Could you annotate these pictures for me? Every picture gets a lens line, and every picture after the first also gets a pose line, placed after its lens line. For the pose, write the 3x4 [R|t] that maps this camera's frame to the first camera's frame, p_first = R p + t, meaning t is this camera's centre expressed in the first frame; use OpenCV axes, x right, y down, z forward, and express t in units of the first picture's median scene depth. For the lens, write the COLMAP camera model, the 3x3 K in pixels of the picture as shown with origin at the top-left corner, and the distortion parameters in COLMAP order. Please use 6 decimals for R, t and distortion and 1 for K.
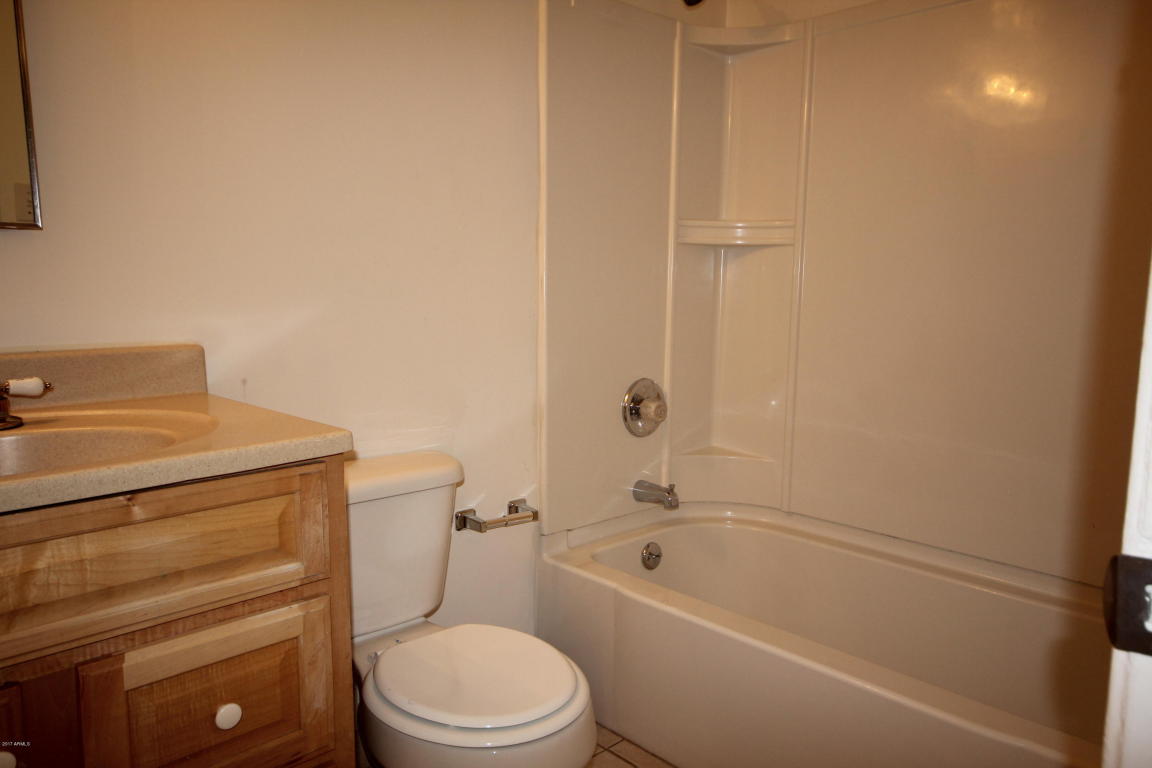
lens RADIAL K [[822.4, 0, 575.9], [0, 822.4, 386.9], [0, 0, 1]] dist [0.004539, 0.031007]
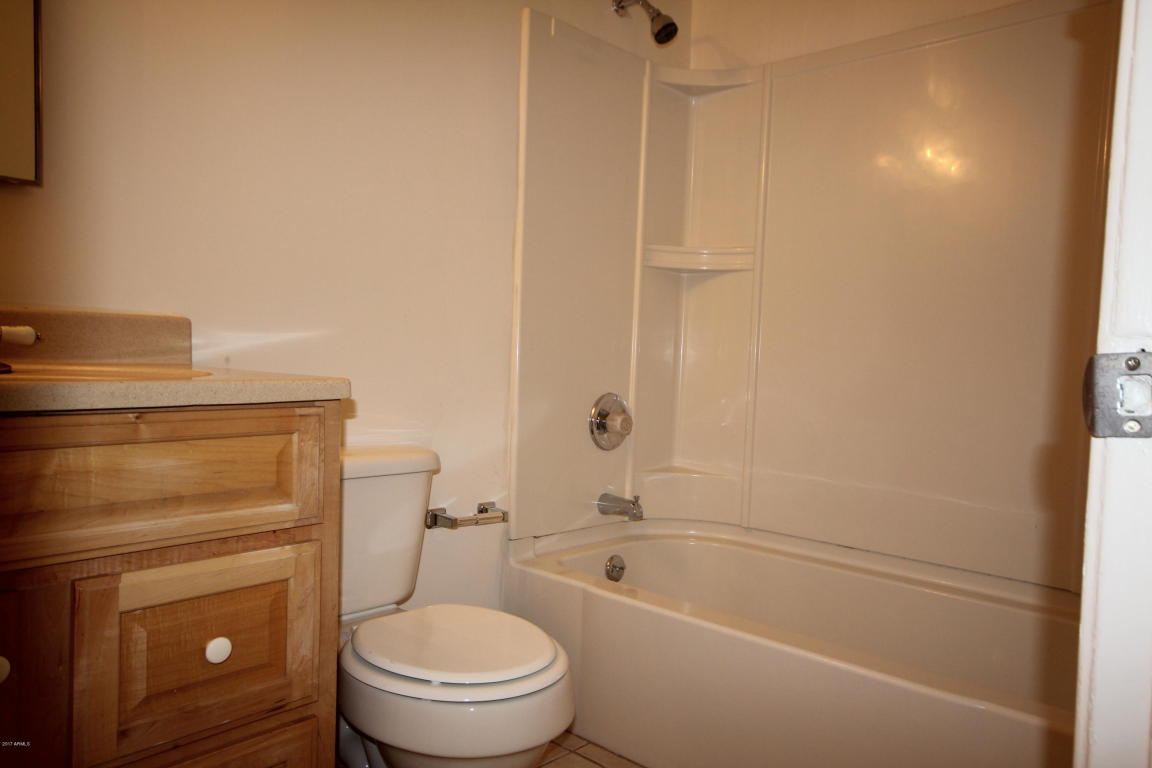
lens RADIAL K [[822.4, 0, 575.9], [0, 822.4, 386.9], [0, 0, 1]] dist [0.004539, 0.031007]
pose [[0.997378, 0.025086, 0.067879, -0.060482], [-0.019029, 0.995898, -0.088460, 0.147499], [-0.069820, 0.086936, 0.993764, -0.040327]]
